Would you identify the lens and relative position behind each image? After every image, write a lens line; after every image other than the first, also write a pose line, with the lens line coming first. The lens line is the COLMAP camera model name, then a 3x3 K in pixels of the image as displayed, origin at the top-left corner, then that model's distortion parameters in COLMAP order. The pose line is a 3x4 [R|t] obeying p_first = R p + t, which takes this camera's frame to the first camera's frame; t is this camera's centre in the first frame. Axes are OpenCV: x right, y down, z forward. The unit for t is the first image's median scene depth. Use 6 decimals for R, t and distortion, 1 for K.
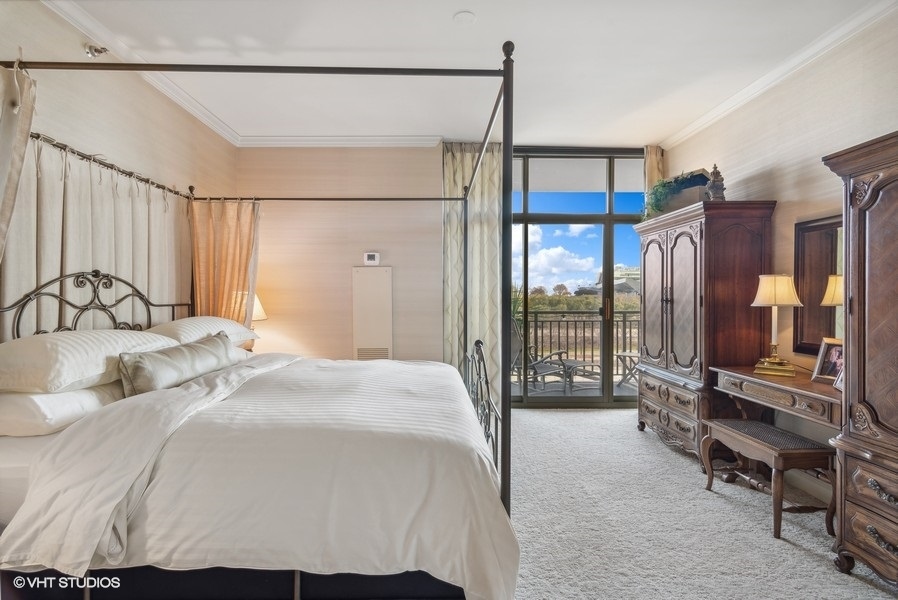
lens RADIAL K [[447.6, 0, 434.7], [0, 447.6, 304.8], [0, 0, 1]] dist [0.000973, 0.000197]
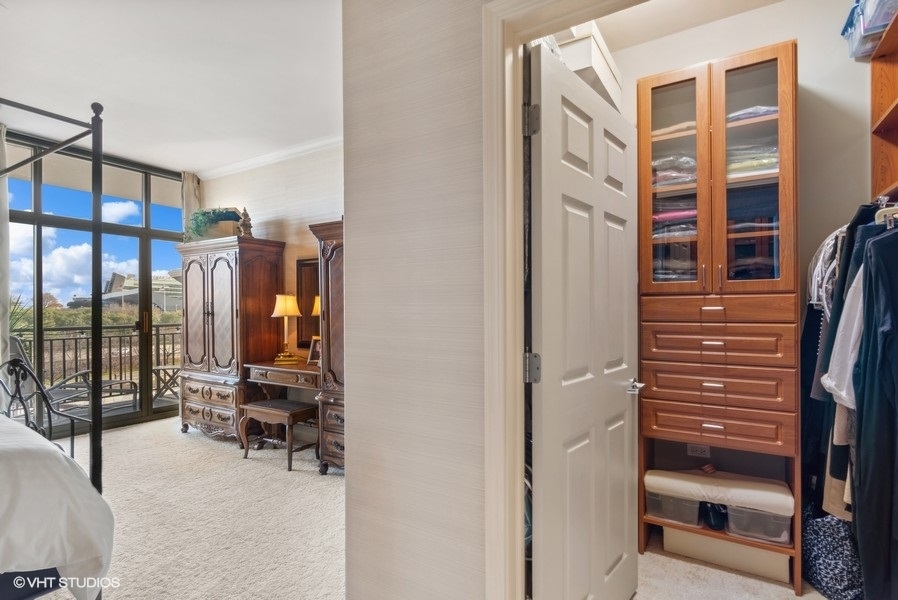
lens RADIAL K [[455.5, 0, 447.6], [0, 455.5, 310.9], [0, 0, 1]] dist [-0.000207, -0.000172]
pose [[0.548199, -0.007707, 0.836312, -0.163219], [0.019308, 0.999808, -0.003442, 0.000225], [-0.836125, 0.018034, 0.548242, -0.215483]]
